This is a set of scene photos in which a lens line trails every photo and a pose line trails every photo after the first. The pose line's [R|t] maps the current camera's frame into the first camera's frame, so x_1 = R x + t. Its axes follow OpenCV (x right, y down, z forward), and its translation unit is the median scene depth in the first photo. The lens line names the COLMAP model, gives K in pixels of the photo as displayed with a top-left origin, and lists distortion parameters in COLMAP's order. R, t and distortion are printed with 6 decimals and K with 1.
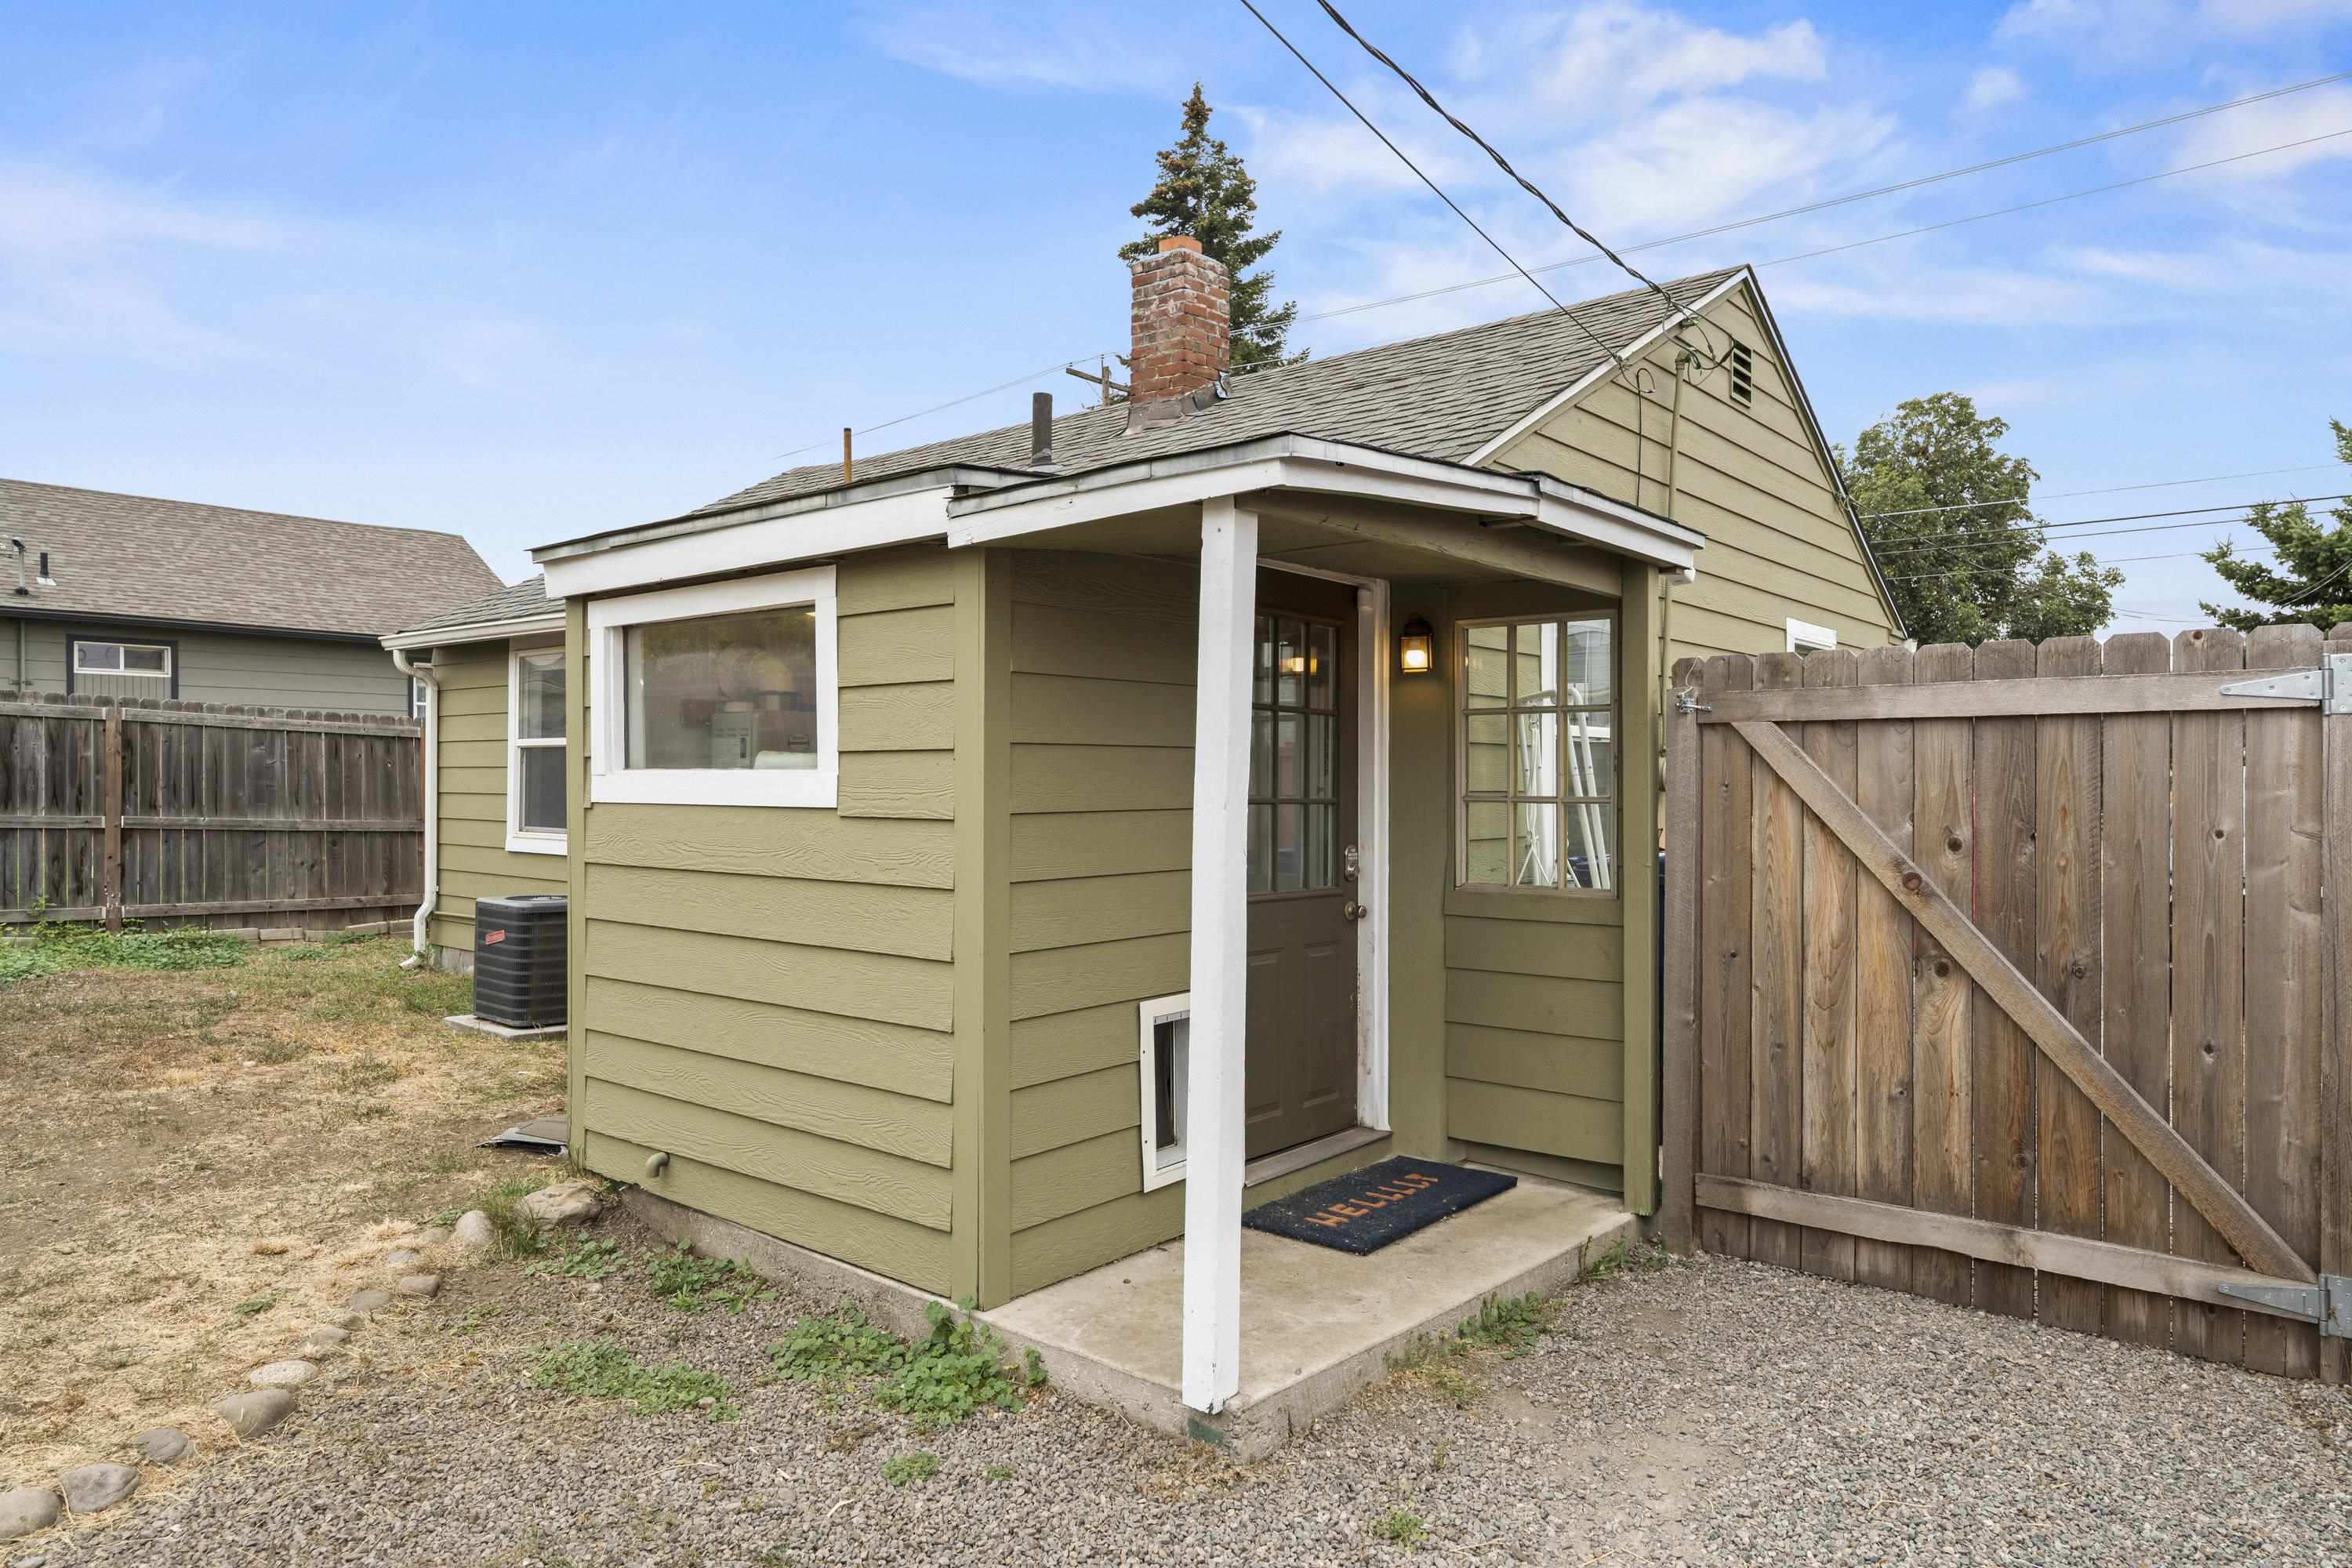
lens RADIAL K [[1480.1, 0, 1176.9], [0, 1480.1, 794.7], [0, 0, 1]] dist [0.002931, 0.002157]
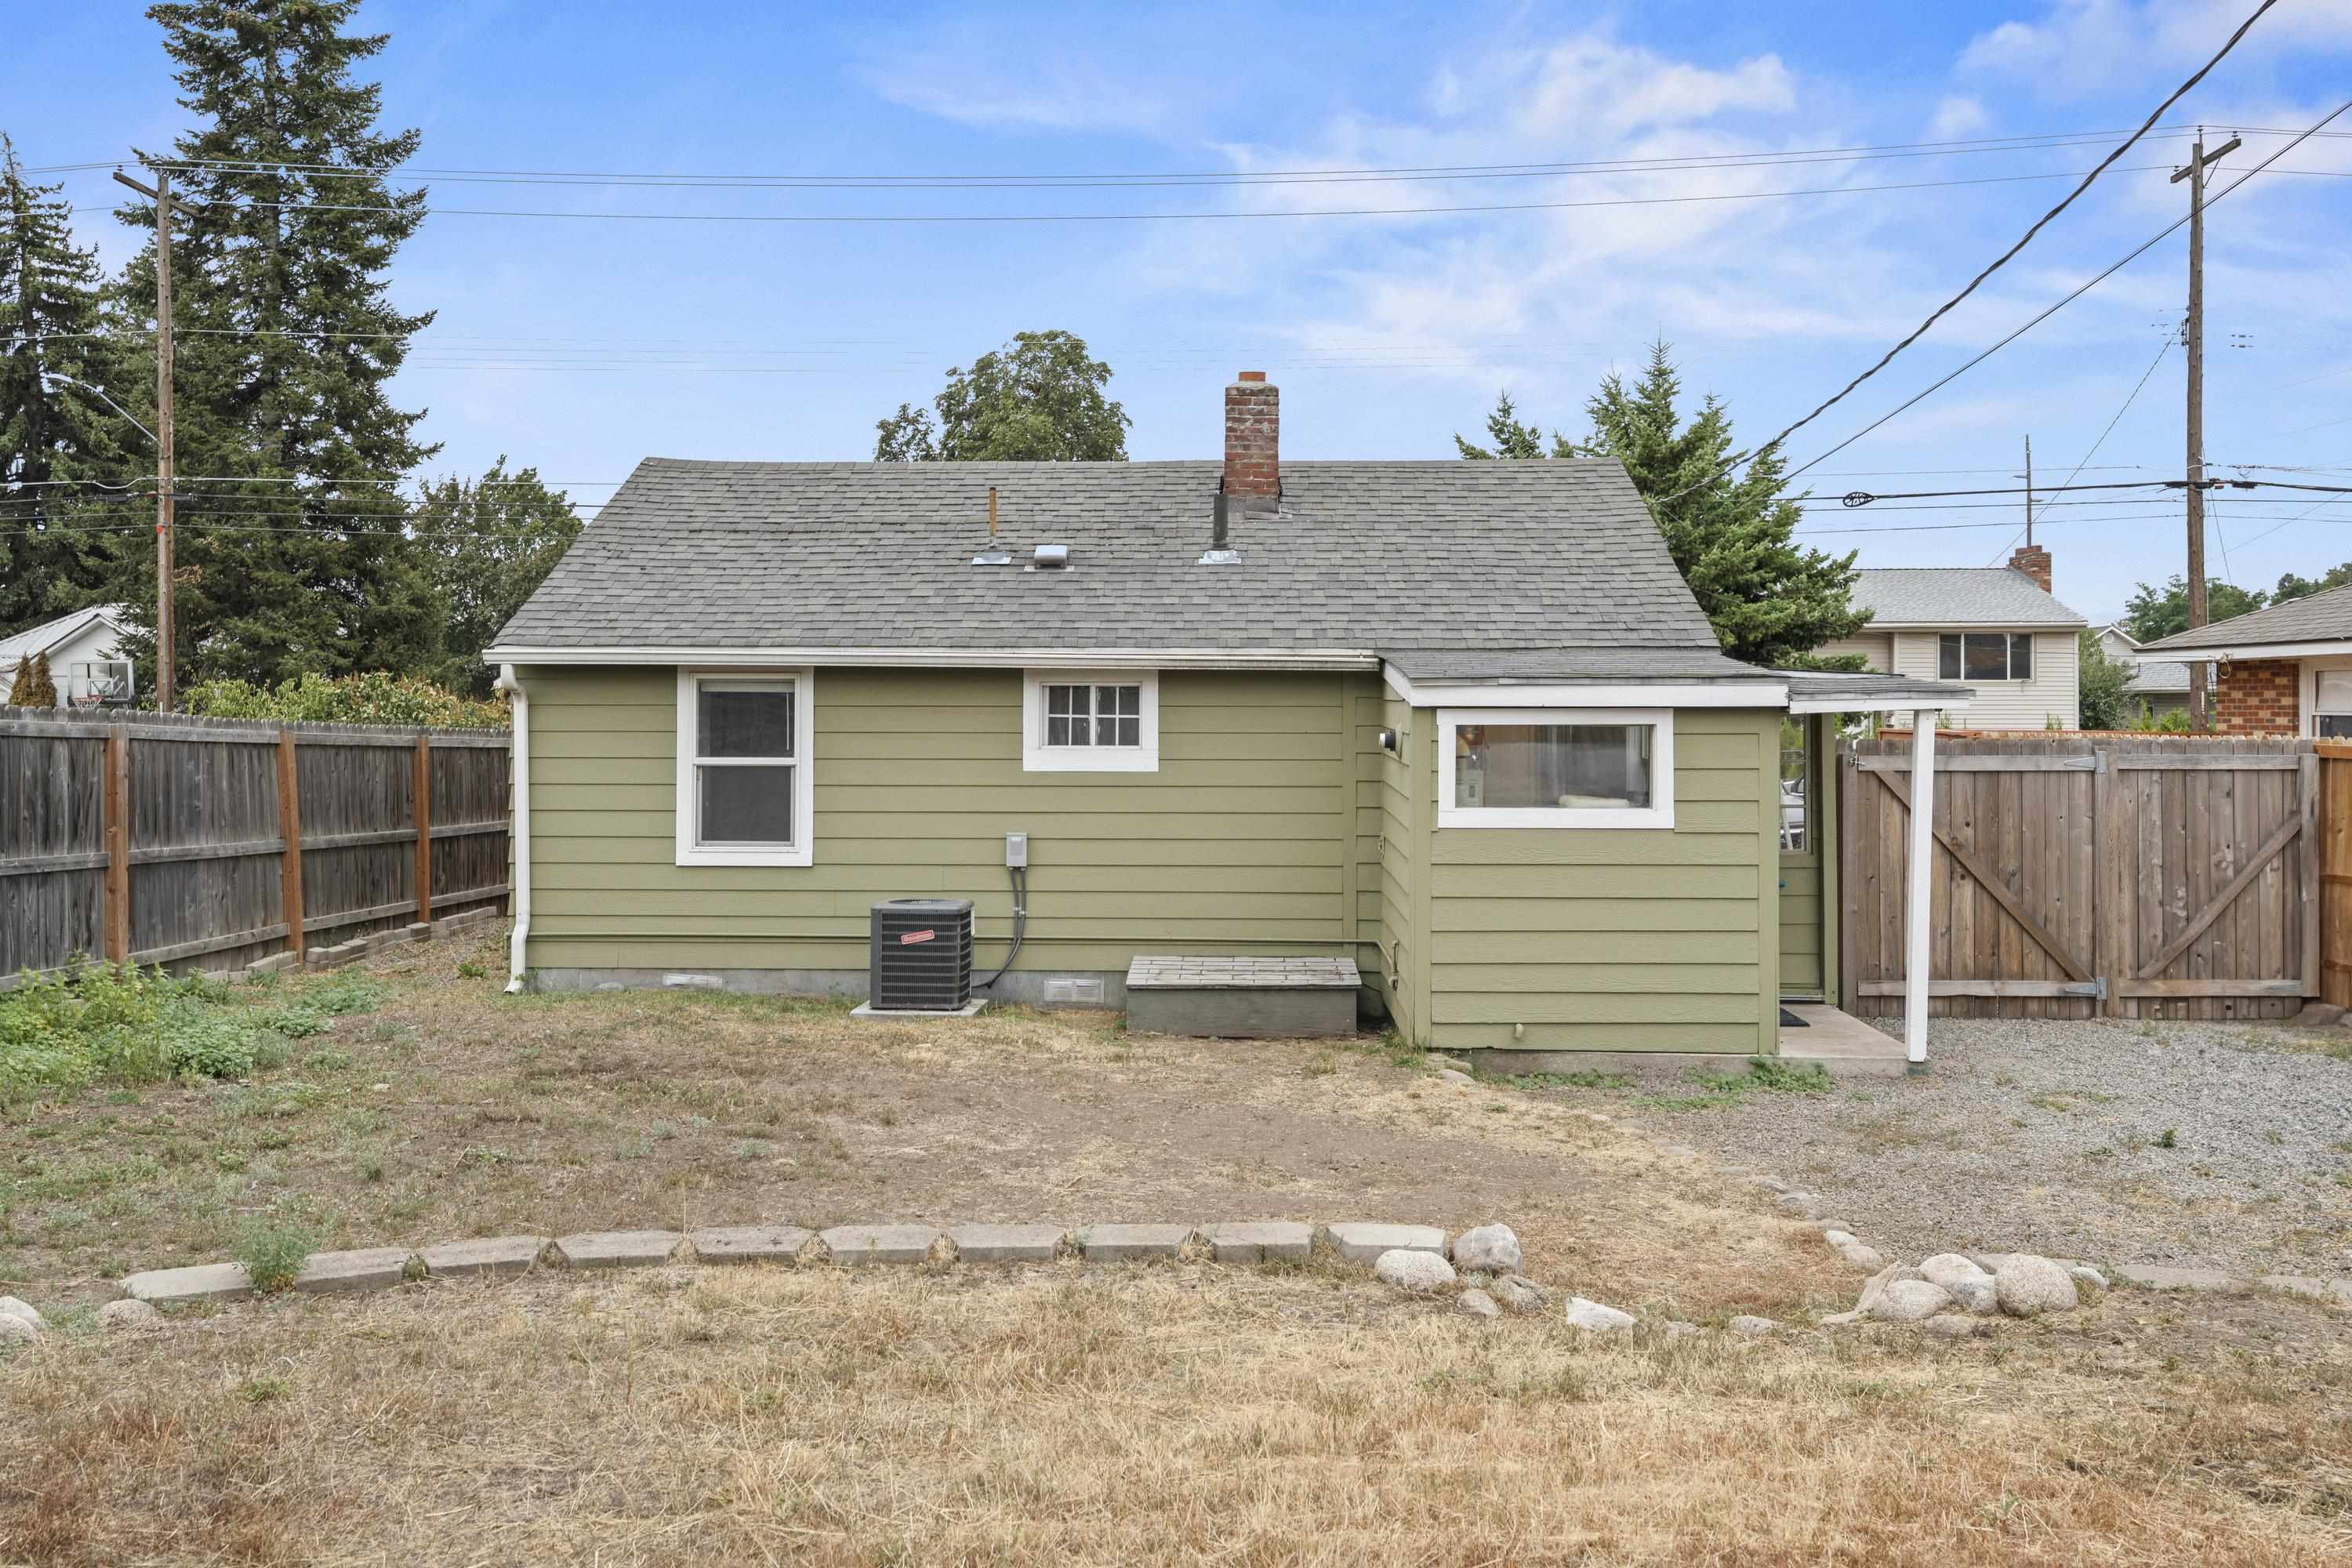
lens RADIAL K [[1885.4, 0, 1176.0], [0, 1885.4, 775.7], [0, 0, 1]] dist [0.005239, -0.001509]
pose [[0.793742, -0.025308, 0.607728, -2.183107], [0.008409, 0.999495, 0.030639, -0.139084], [-0.608196, -0.019209, 0.793554, -0.588565]]
